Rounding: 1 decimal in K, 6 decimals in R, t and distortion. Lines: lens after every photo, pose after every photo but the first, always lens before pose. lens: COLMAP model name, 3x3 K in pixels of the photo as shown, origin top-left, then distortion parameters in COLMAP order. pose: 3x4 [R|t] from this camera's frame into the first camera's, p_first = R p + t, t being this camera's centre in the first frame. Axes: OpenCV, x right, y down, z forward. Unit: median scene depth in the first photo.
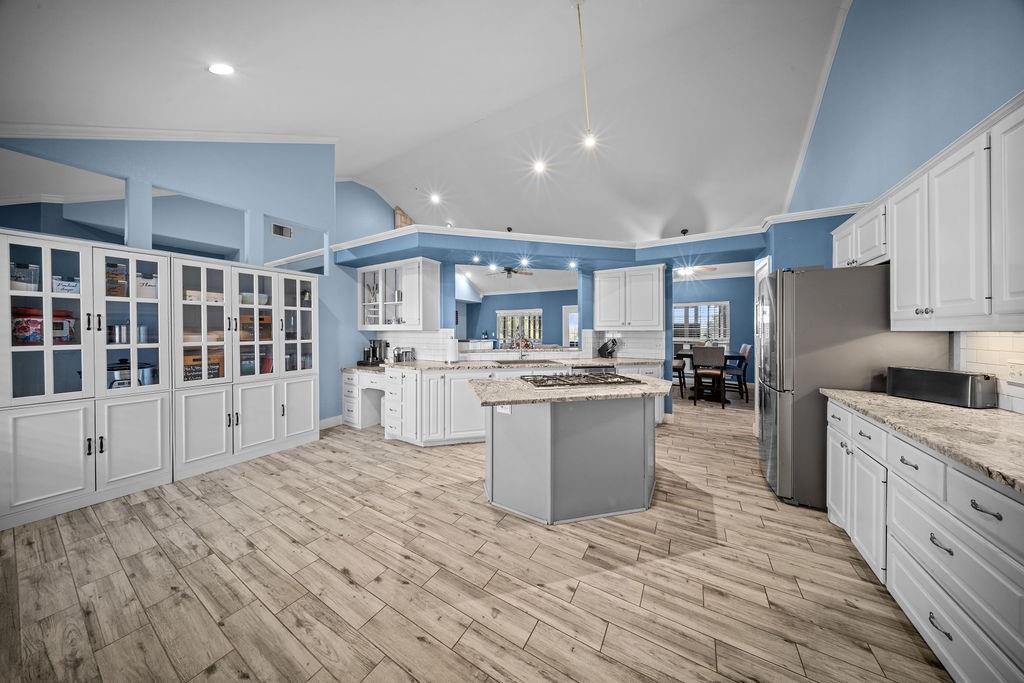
lens RADIAL K [[303.0, 0, 507.5], [0, 303.0, 334.1], [0, 0, 1]] dist [0.001288, -0.000185]
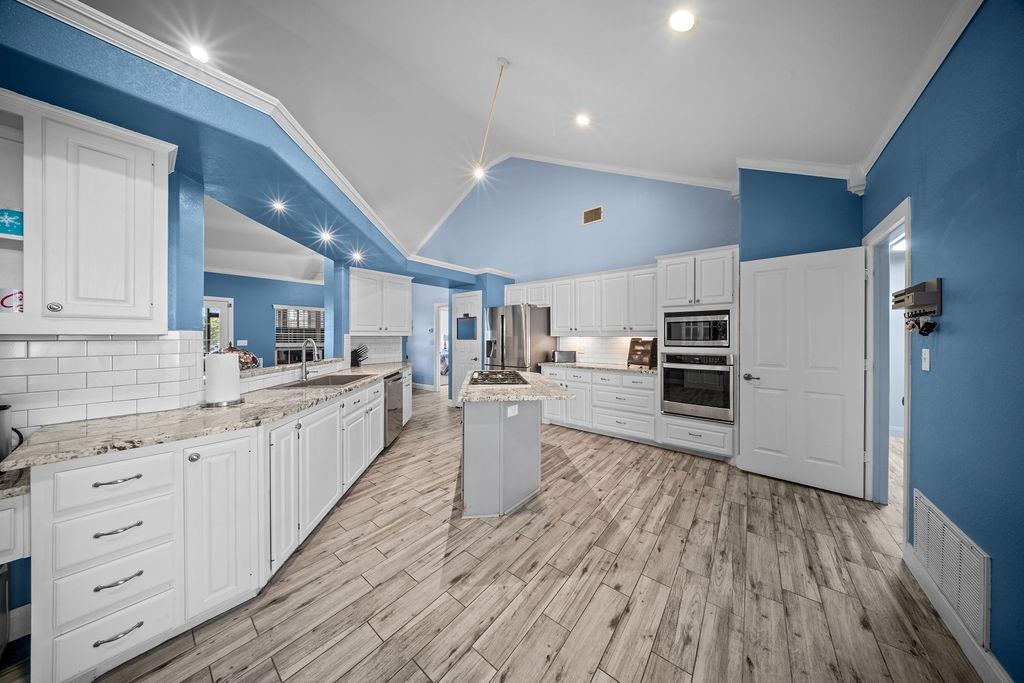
lens RADIAL K [[303.0, 0, 513.9], [0, 303.0, 335.8], [0, 0, 1]] dist [0.001288, -0.000185]
pose [[0.125020, -0.001046, 0.992154, -1.450482], [0.009234, 0.999957, -0.000109, -0.021139], [-0.992111, 0.009175, 0.125024, 1.200299]]
